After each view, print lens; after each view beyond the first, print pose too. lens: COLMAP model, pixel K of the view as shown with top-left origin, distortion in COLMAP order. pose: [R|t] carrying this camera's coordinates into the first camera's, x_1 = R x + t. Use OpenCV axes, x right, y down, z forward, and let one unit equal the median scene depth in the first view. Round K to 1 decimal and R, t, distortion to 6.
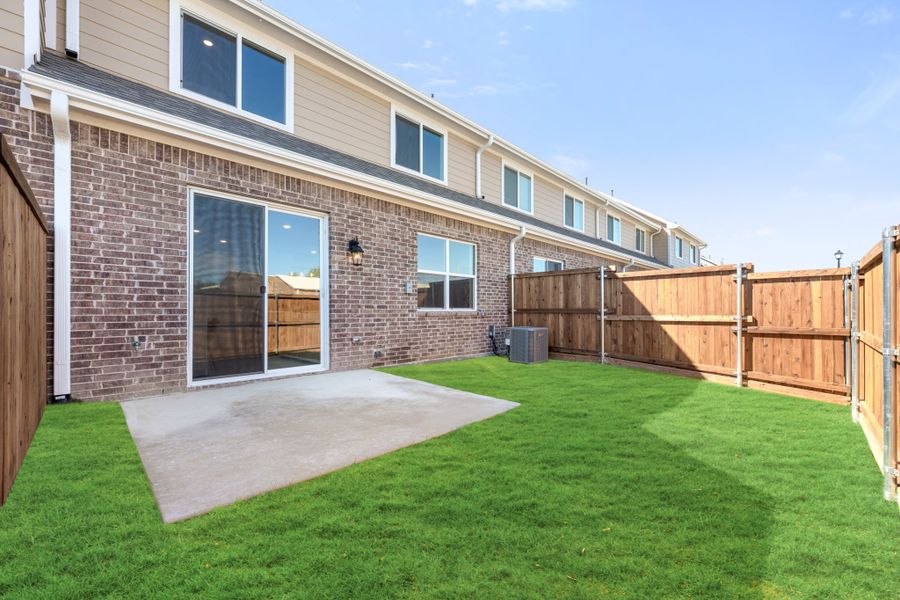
lens RADIAL K [[361.8, 0, 450.0], [0, 361.8, 303.1], [0, 0, 1]] dist [-0.001674, -0.000554]
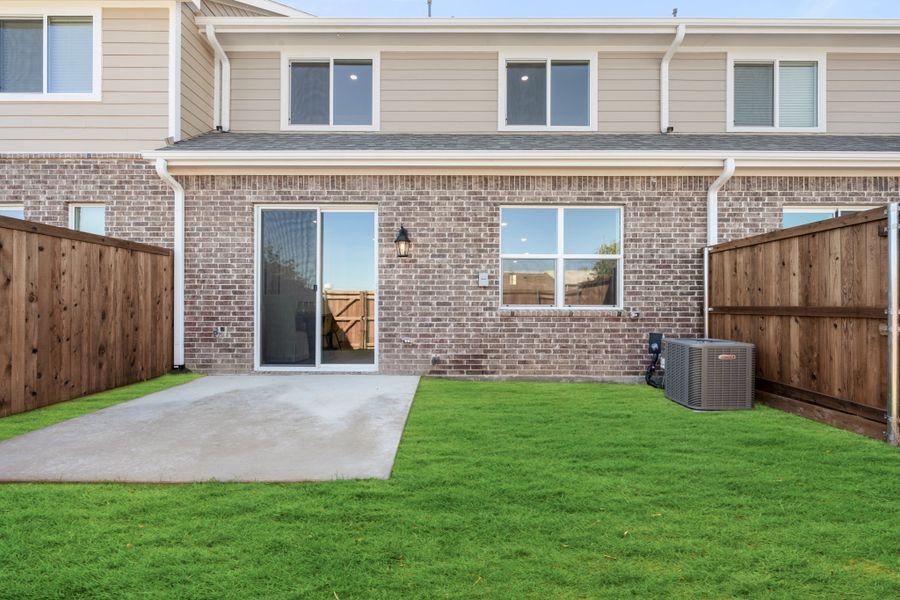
lens RADIAL K [[361.8, 0, 447.3], [0, 361.8, 305.9], [0, 0, 1]] dist [-0.001674, -0.000554]
pose [[0.700079, 0.001149, -0.714064, 0.407727], [0.010604, 0.999872, 0.012006, 0.004745], [0.713986, -0.015977, 0.699977, 0.418577]]
